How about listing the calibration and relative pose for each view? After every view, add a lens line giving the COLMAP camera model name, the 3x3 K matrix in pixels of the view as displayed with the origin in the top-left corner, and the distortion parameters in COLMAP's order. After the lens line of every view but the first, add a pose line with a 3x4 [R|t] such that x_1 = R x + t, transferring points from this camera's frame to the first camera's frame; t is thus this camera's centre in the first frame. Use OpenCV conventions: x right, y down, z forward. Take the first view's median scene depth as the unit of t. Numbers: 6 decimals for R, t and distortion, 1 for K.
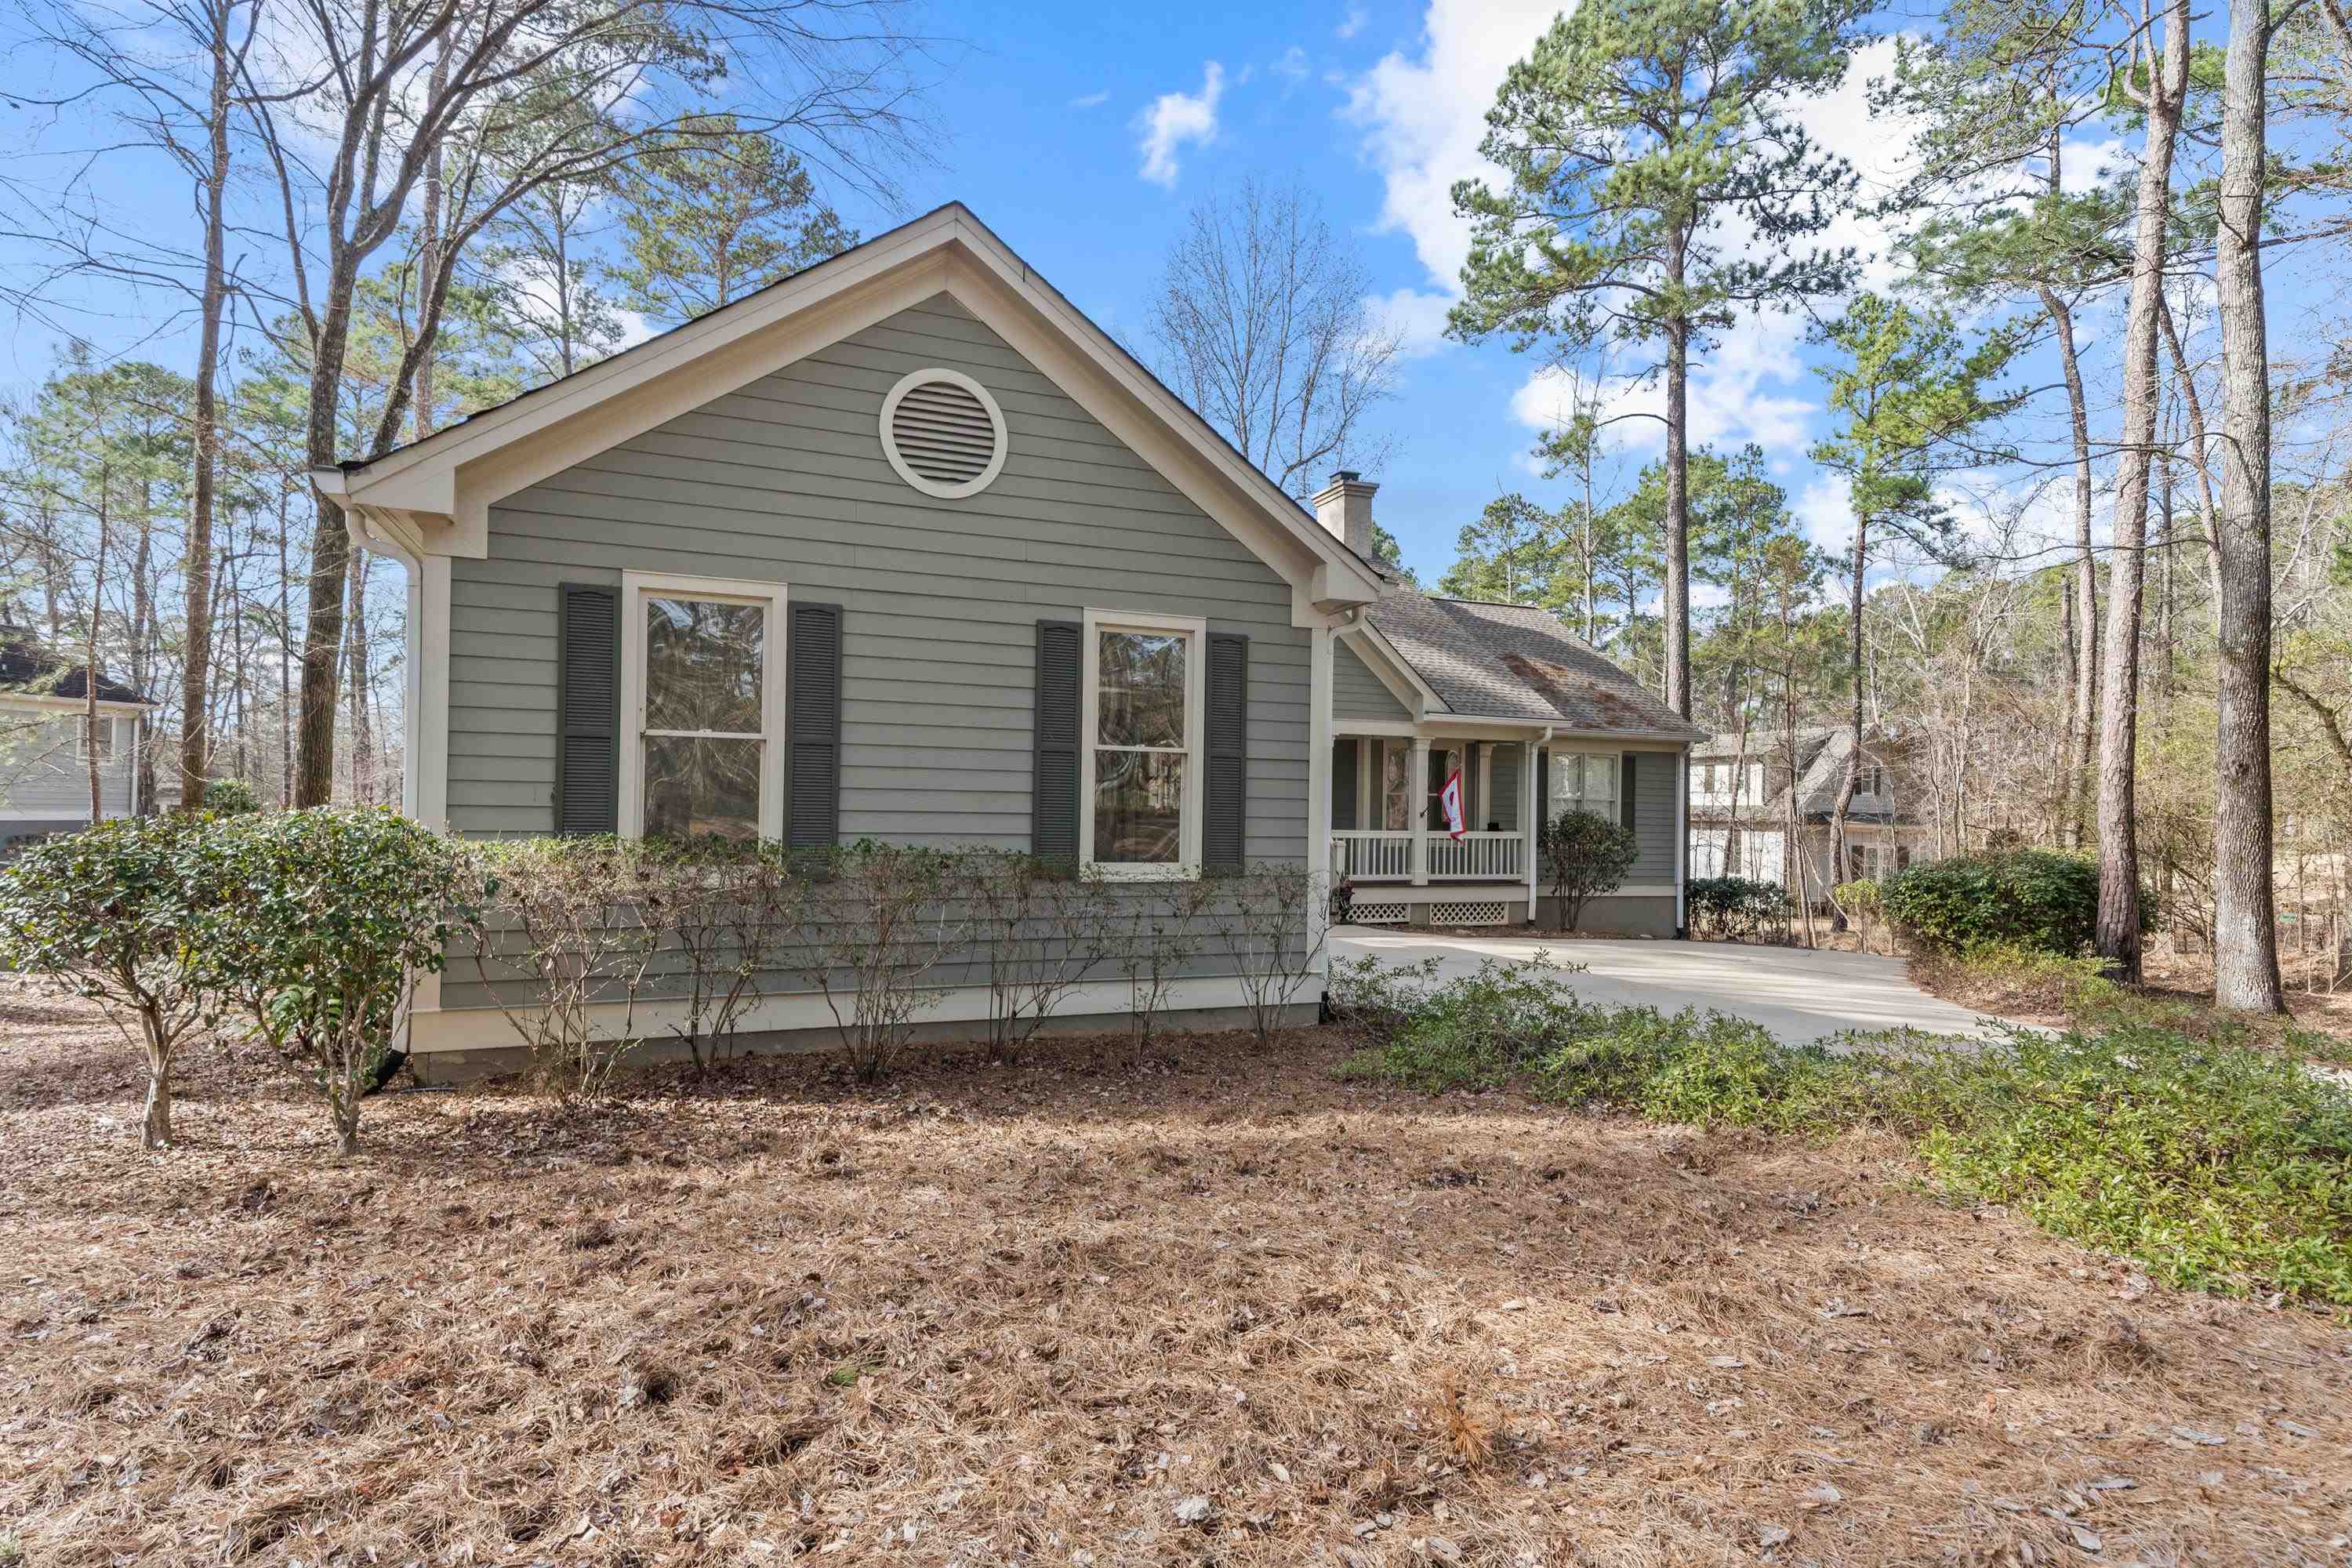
lens RADIAL K [[1207.6, 0, 1175.2], [0, 1207.6, 786.1], [0, 0, 1]] dist [0.031435, -0.000423]
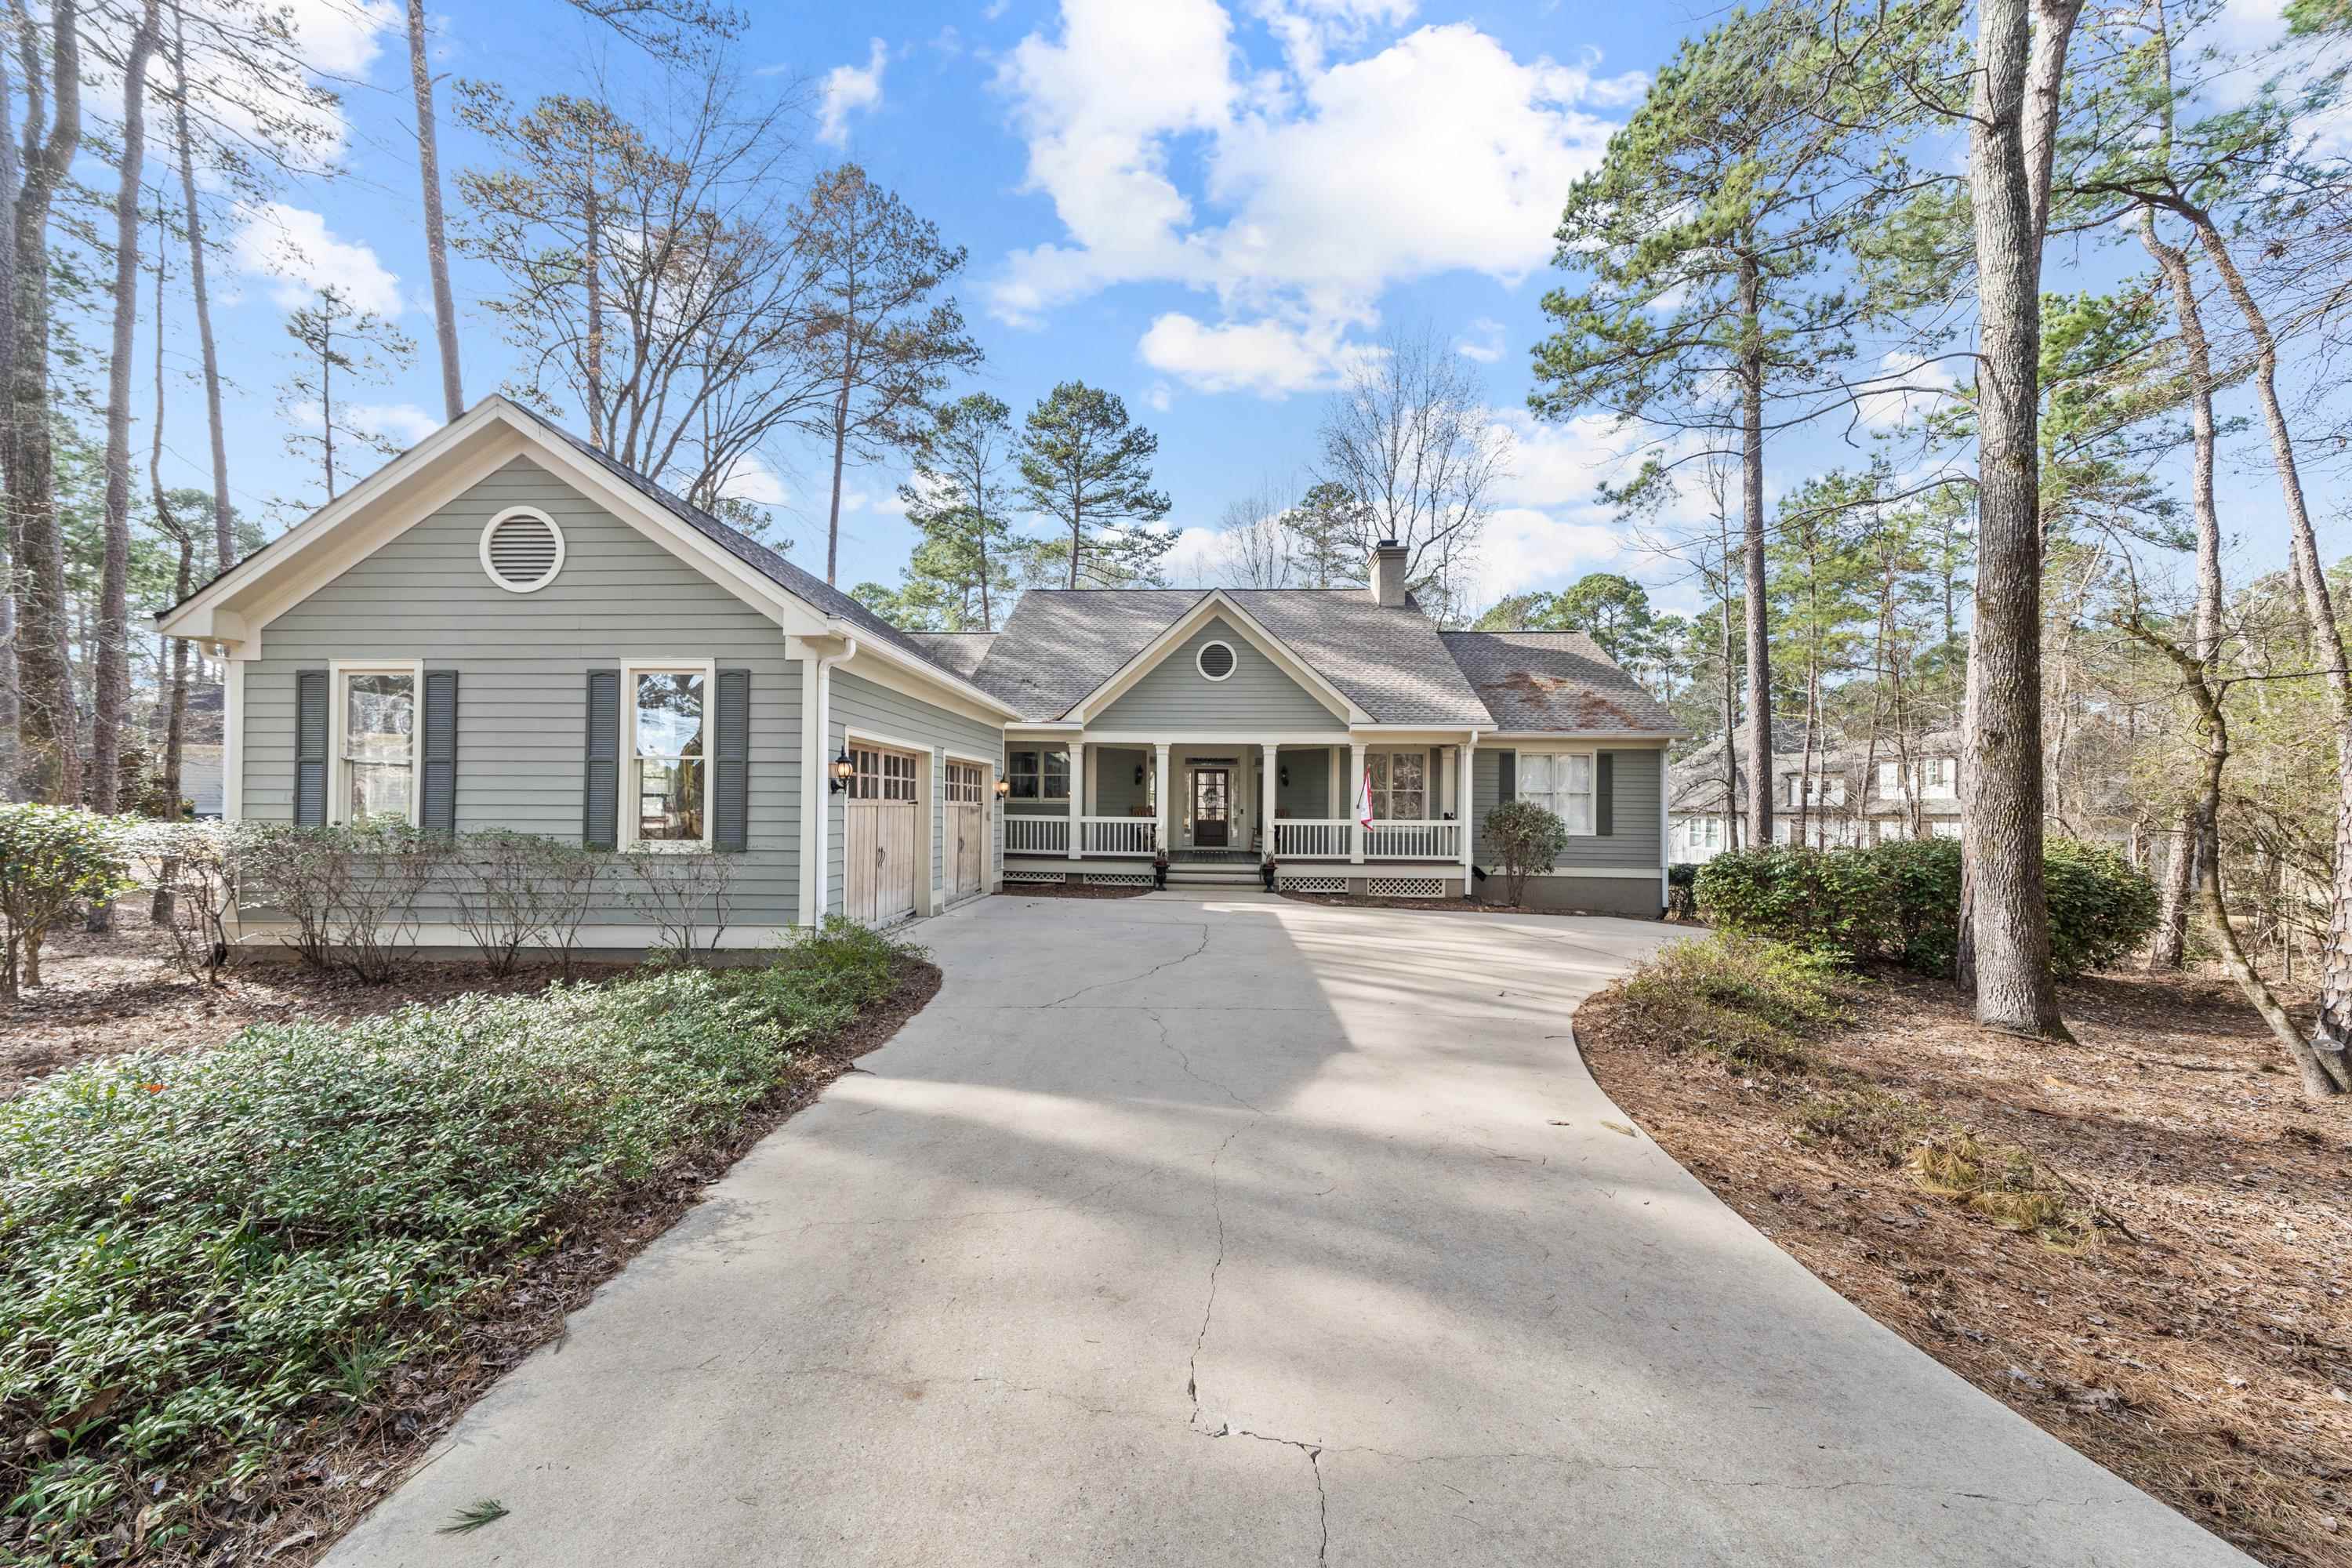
lens RADIAL K [[810.4, 0, 1173.0], [0, 810.4, 788.3], [0, 0, 1]] dist [0.007233, 0.000174]
pose [[0.911950, -0.019981, -0.409815, 0.538646], [0.017328, 0.999798, -0.010185, 0.014780], [0.409935, 0.002187, 0.912112, 0.239325]]
